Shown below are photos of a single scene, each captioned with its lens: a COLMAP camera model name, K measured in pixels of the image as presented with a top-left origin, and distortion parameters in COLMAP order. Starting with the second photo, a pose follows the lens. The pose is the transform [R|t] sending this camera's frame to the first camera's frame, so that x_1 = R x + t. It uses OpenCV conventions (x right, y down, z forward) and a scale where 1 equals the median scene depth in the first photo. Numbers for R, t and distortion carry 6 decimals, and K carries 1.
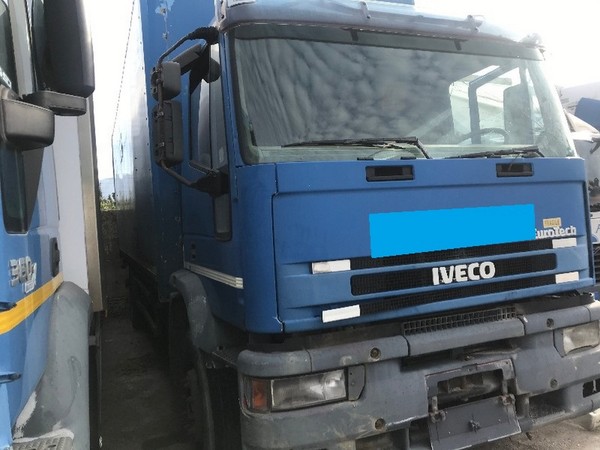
lens RADIAL K [[487.1, 0, 300.0], [0, 487.1, 225.0], [0, 0, 1]] dist [0.004710, 0.003056]
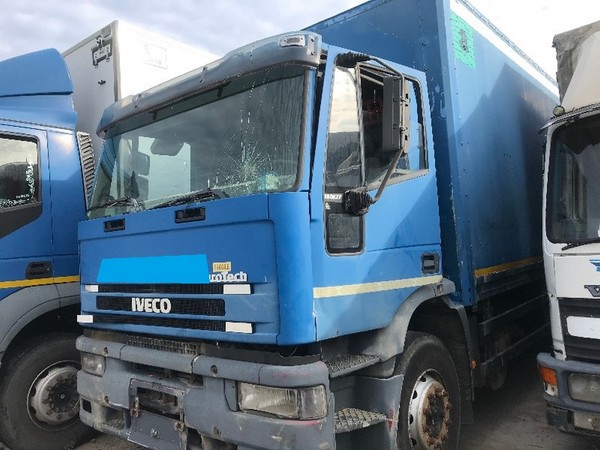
lens RADIAL K [[489.3, 0, 329.8], [0, 489.3, 226.9], [0, 0, 1]] dist [-0.007419, -0.011057]
pose [[0.512126, -0.004213, -0.858900, 1.544366], [0.021851, 0.999728, 0.008125, -0.091975], [0.858632, -0.022929, 0.512079, 0.738342]]
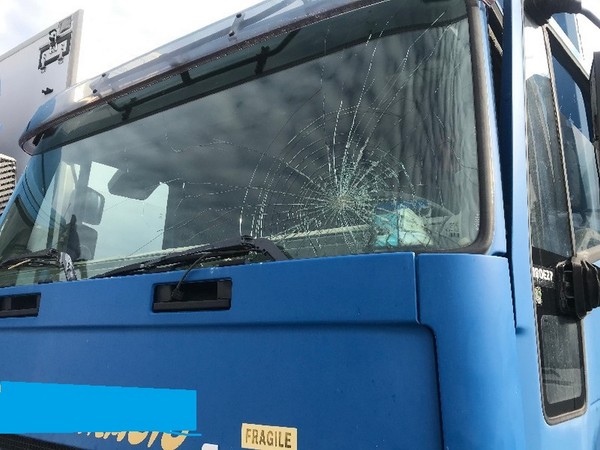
lens RADIAL K [[487.1, 0, 300.0], [0, 487.1, 225.0], [0, 0, 1]] dist [0.004710, 0.003056]
pose [[0.556325, -0.119332, -0.822351, 0.905348], [-0.040353, 0.984588, -0.170173, -0.107640], [0.829984, 0.127856, 0.542936, 0.853277]]
